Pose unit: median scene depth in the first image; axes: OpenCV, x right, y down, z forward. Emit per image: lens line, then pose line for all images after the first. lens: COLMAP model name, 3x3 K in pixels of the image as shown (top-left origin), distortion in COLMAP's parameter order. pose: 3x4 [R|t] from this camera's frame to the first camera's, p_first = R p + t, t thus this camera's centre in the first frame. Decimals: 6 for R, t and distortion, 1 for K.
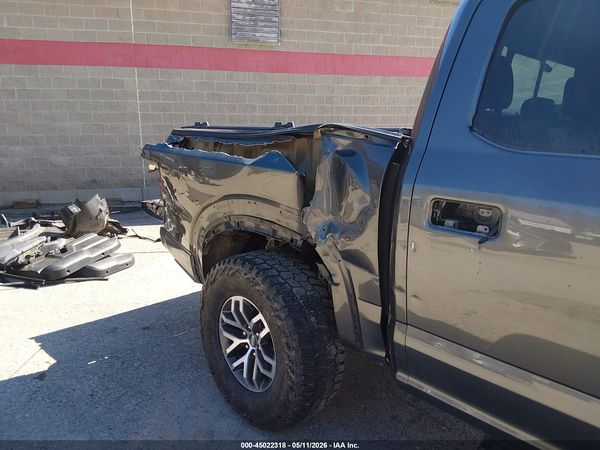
lens RADIAL K [[463.7, 0, 304.8], [0, 463.7, 225.8], [0, 0, 1]] dist [0.053826, -0.092016]
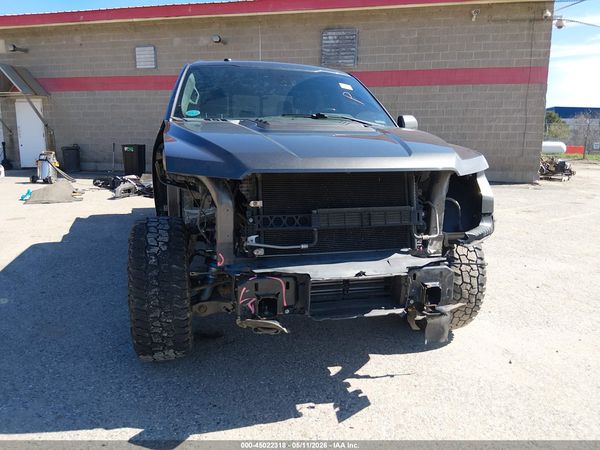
lens RADIAL K [[463.7, 0, 307.7], [0, 463.7, 224.7], [0, 0, 1]] dist [0.053826, -0.092016]
pose [[0.885132, 0.091600, -0.456235, 0.510190], [-0.096493, 0.995254, 0.012616, 0.074577], [0.455226, 0.032857, 0.889770, -0.284821]]
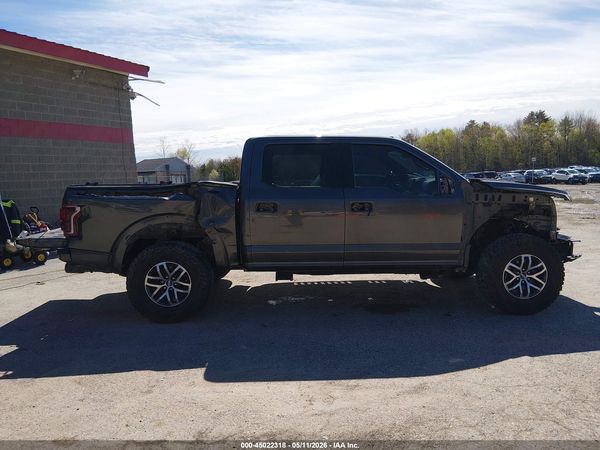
lens RADIAL K [[475.1, 0, 304.1], [0, 475.1, 221.2], [0, 0, 1]] dist [0.000911, -0.009945]
pose [[0.675812, -0.093248, 0.731151, -0.335954], [0.177983, 0.983256, -0.039111, 0.044207], [-0.715262, 0.156564, 0.681093, -0.254402]]
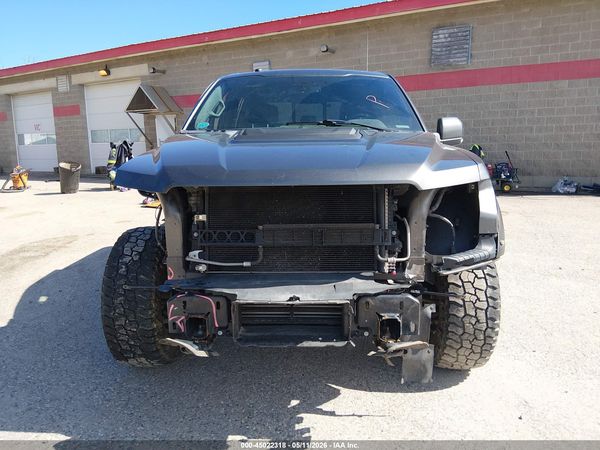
lens RADIAL K [[463.7, 0, 304.3], [0, 463.7, 223.5], [0, 0, 1]] dist [0.053826, -0.092016]
pose [[0.709376, 0.106192, -0.696785, 0.582953], [-0.119127, 0.992427, 0.029969, 0.057341], [0.694690, 0.061746, 0.716654, -0.205810]]
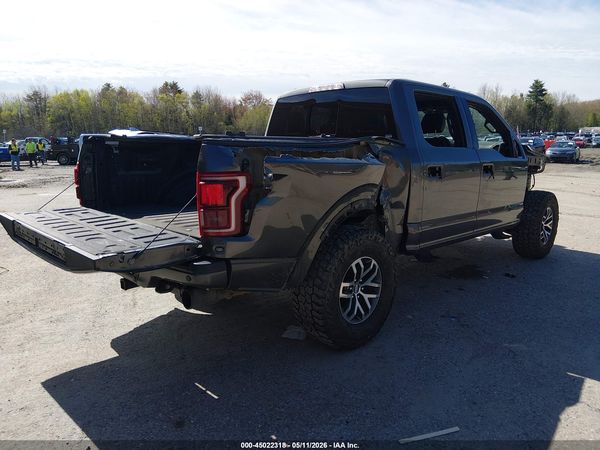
lens RADIAL K [[463.7, 0, 299.0], [0, 463.7, 225.6], [0, 0, 1]] dist [0.053826, -0.092016]
pose [[-0.037565, -0.187078, 0.981627, -0.394657], [0.193212, 0.962424, 0.190812, -0.065436], [-0.980438, 0.196830, -0.000008, 0.306354]]
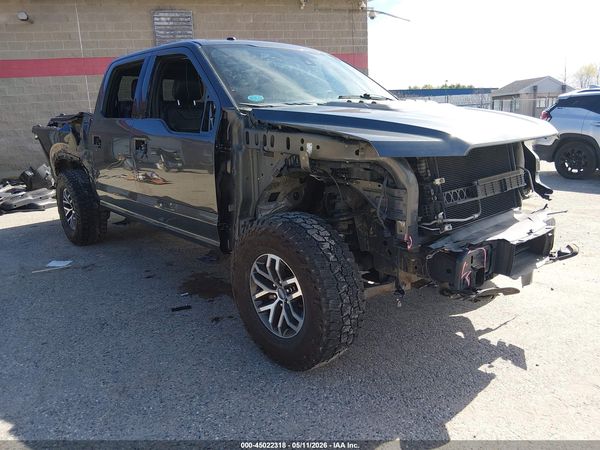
lens RADIAL K [[463.7, 0, 309.0], [0, 463.7, 223.4], [0, 0, 1]] dist [0.053826, -0.092016]
pose [[0.998665, -0.045453, -0.024548, 0.289451], [0.046052, 0.998641, 0.024417, 0.083392], [0.023405, -0.025515, 0.999400, -0.336070]]
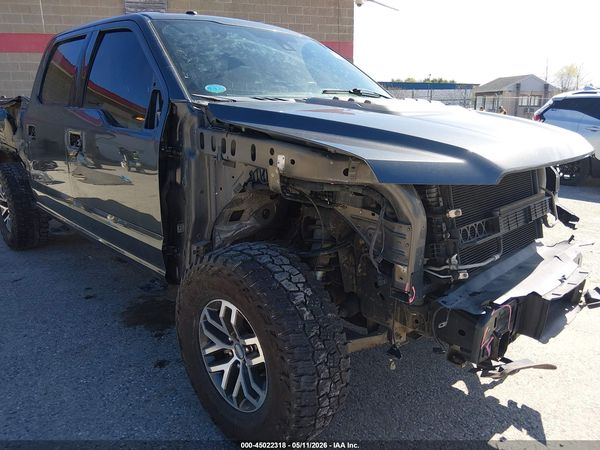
lens RADIAL K [[463.7, 0, 308.0], [0, 463.7, 222.3], [0, 0, 1]] dist [0.053826, -0.092016]
pose [[0.999703, -0.015678, 0.018660, 0.292588], [0.014798, 0.998814, 0.046394, 0.062494], [-0.019365, -0.046104, 0.998749, -0.262695]]
